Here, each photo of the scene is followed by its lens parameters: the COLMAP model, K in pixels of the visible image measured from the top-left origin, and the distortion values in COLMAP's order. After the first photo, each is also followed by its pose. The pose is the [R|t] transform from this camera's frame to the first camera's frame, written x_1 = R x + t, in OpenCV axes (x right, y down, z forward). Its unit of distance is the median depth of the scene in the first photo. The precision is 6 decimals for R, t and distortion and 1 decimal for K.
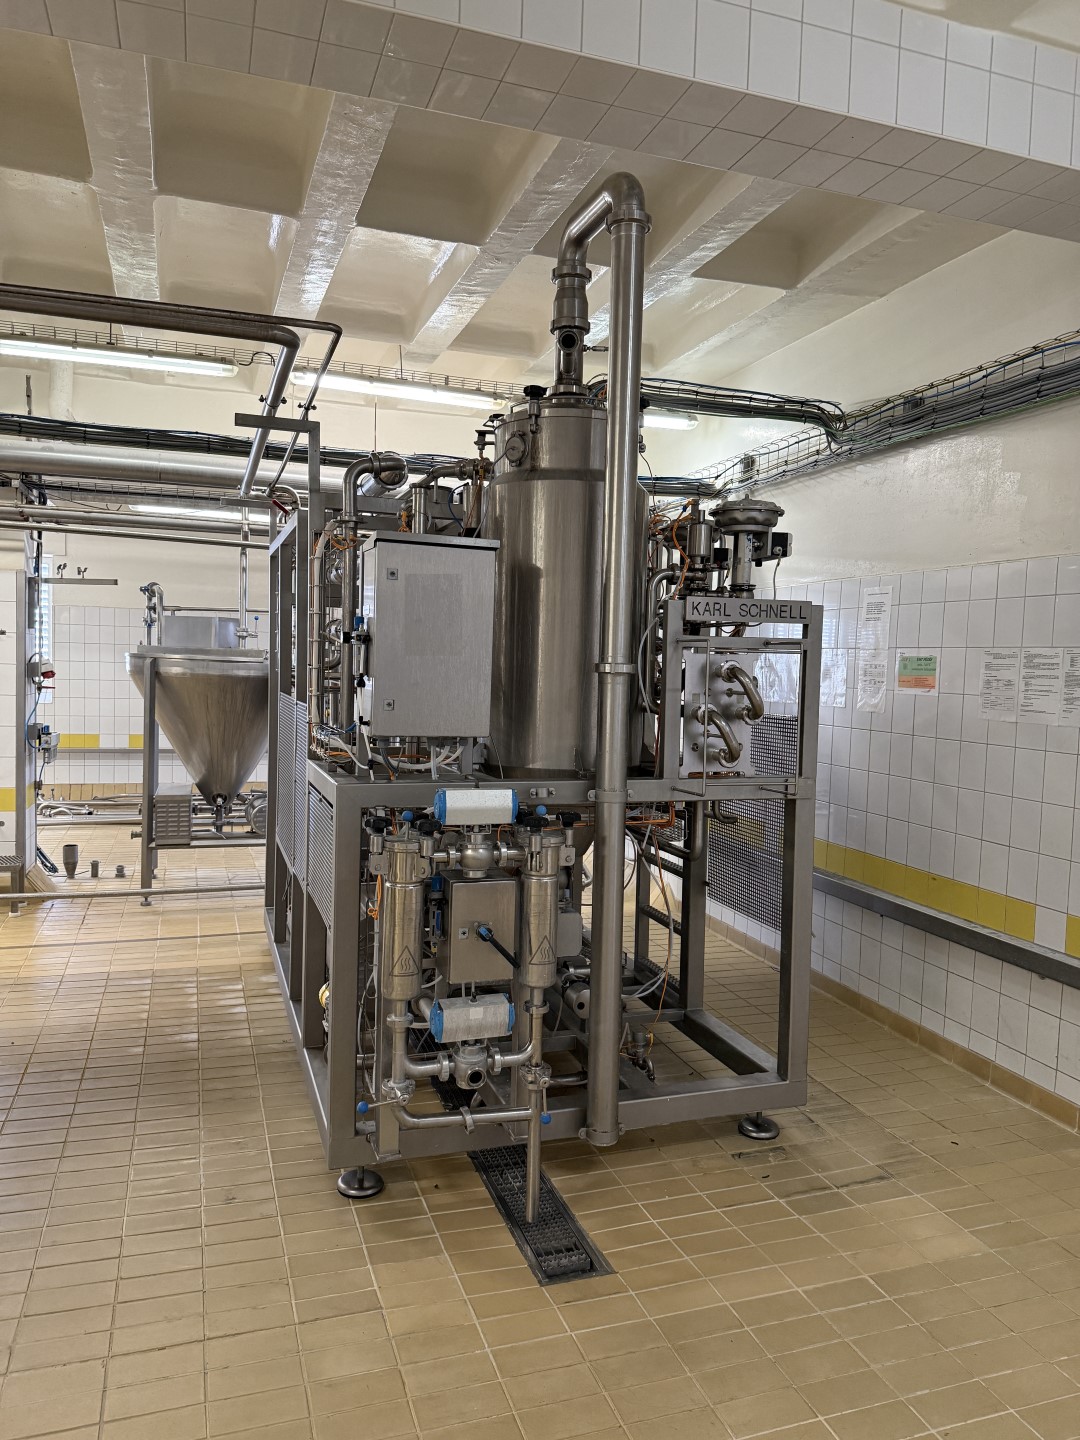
lens RADIAL K [[1021.3, 0, 540.0], [0, 1021.3, 720.0], [0, 0, 1]] dist [0.103349, -0.161497]
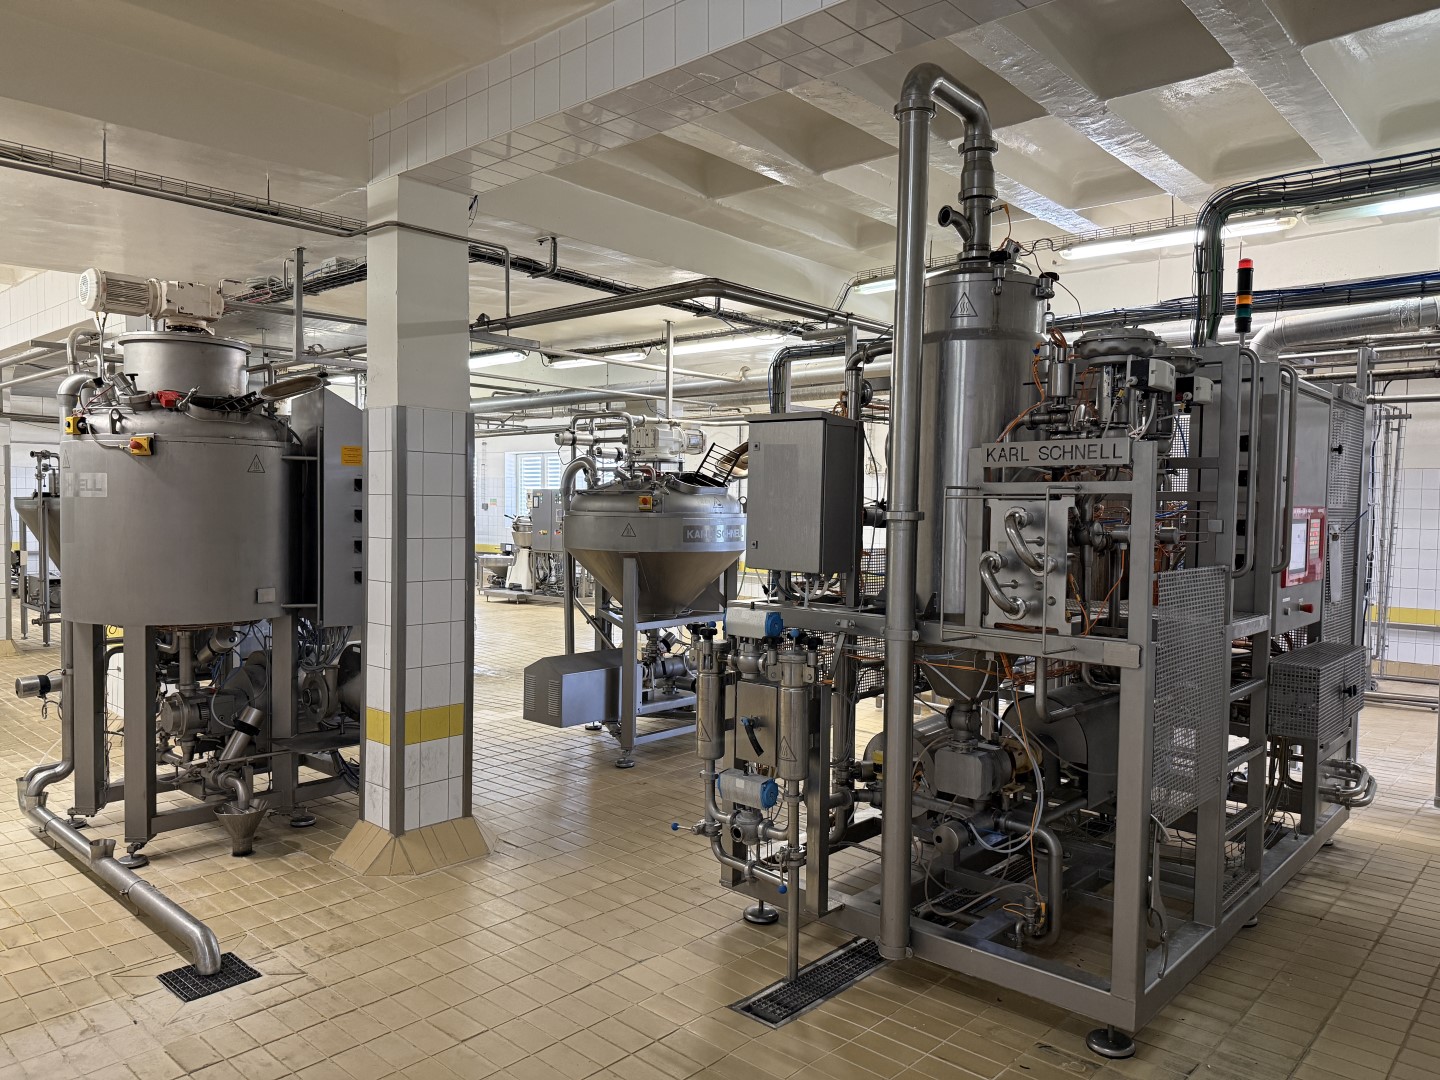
lens RADIAL K [[1021.3, 0, 720.0], [0, 1021.3, 540.0], [0, 0, 1]] dist [0.103349, -0.161497]
pose [[0.471945, 0.010357, -0.881567, 0.951395], [-0.050141, 0.998628, -0.015111, 0.001008], [0.880201, 0.051335, 0.471817, 0.321405]]
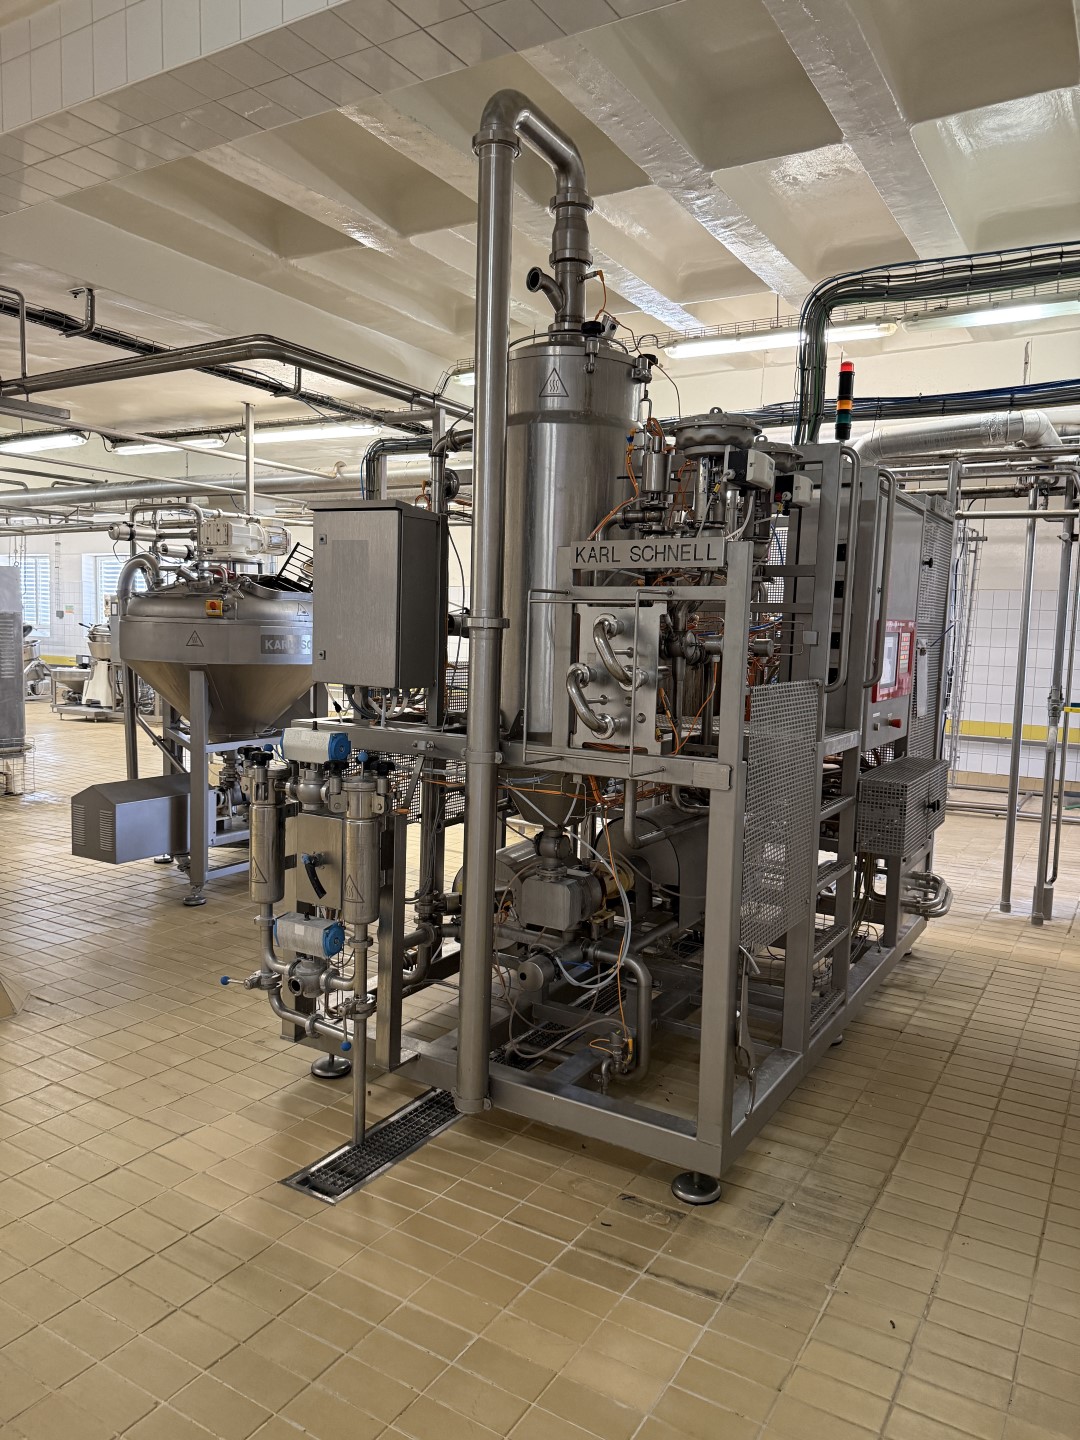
lens RADIAL K [[1021.3, 0, 540.0], [0, 1021.3, 720.0], [0, 0, 1]] dist [0.103349, -0.161497]
pose [[0.630248, 0.062691, -0.773859, 0.861345], [-0.053105, 0.997881, 0.037590, 0.001307], [0.774576, 0.017404, 0.632242, 0.442614]]
